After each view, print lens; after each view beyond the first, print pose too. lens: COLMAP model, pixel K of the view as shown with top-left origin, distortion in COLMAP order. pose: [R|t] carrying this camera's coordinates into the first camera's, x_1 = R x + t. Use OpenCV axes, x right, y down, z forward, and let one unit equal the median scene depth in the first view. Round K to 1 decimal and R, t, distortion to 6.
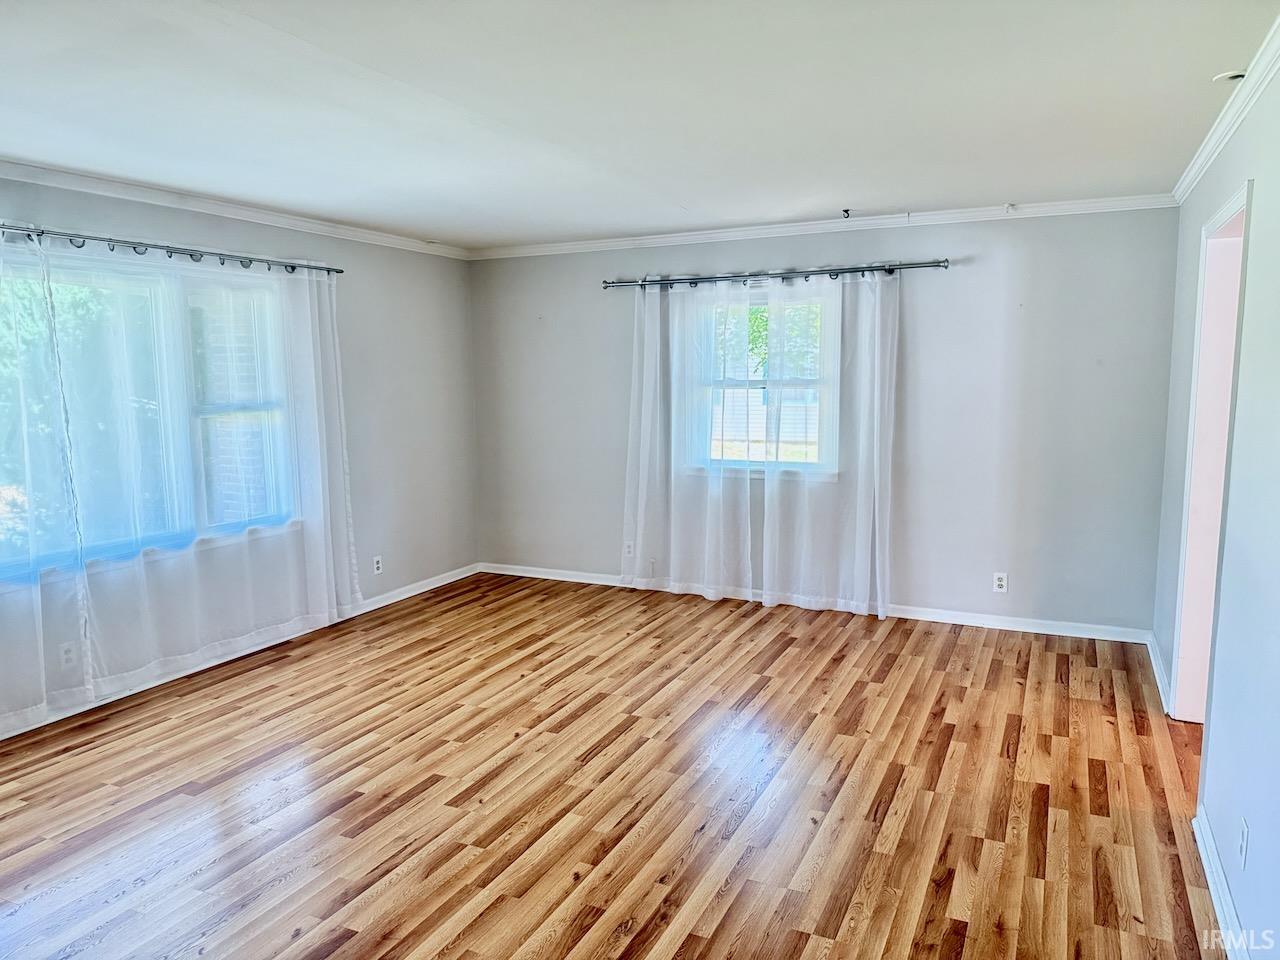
lens RADIAL K [[898.4, 0, 633.7], [0, 898.4, 481.7], [0, 0, 1]] dist [0.106373, -0.150494]
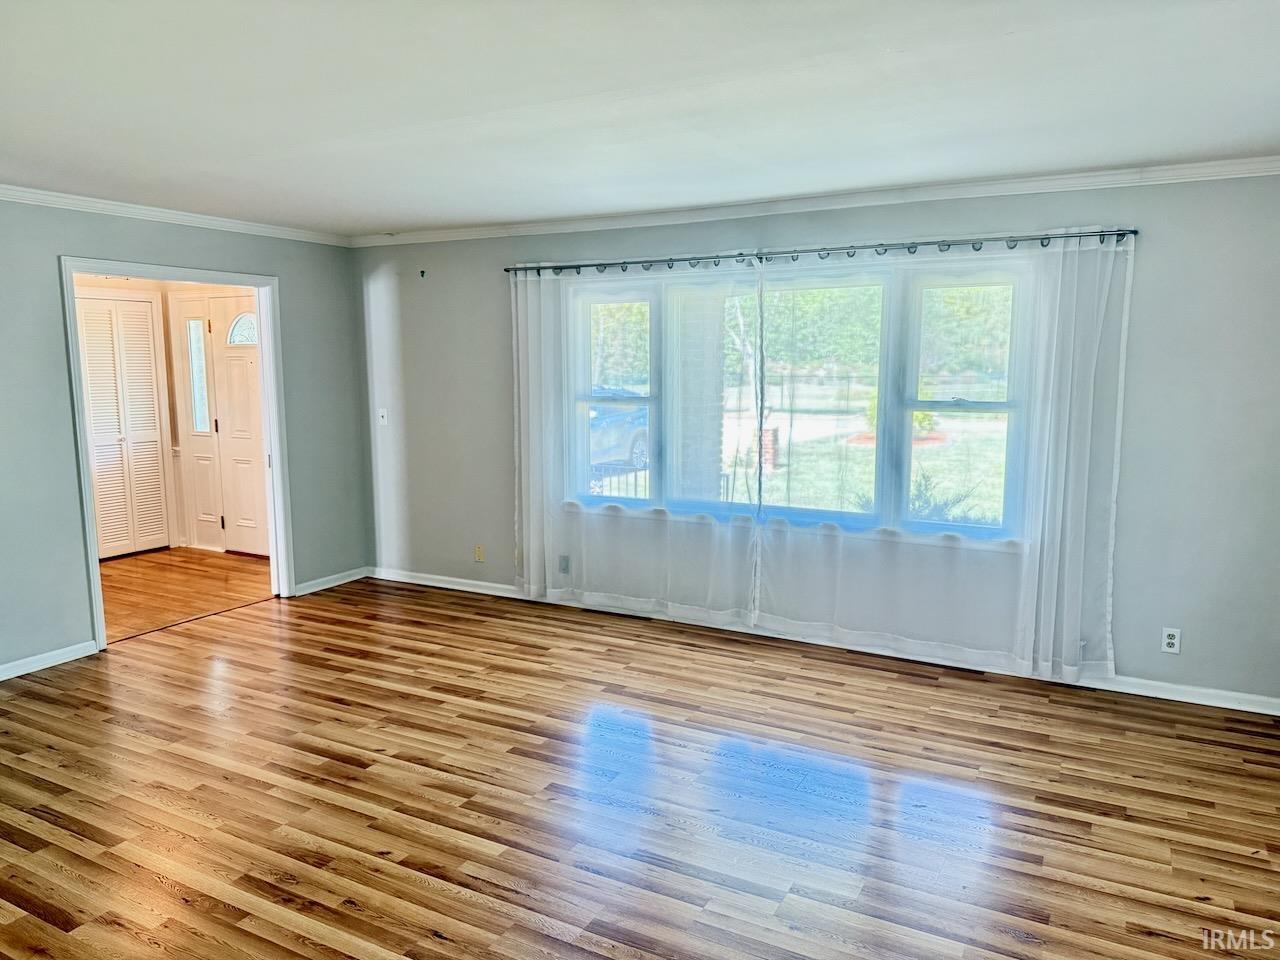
lens RADIAL K [[898.4, 0, 633.7], [0, 898.4, 481.7], [0, 0, 1]] dist [0.106373, -0.150494]
pose [[-0.045289, 0.151095, -0.987481, 0.526423], [-0.121944, 0.980267, 0.155583, -0.111403], [0.991503, 0.127463, -0.025970, 0.729195]]
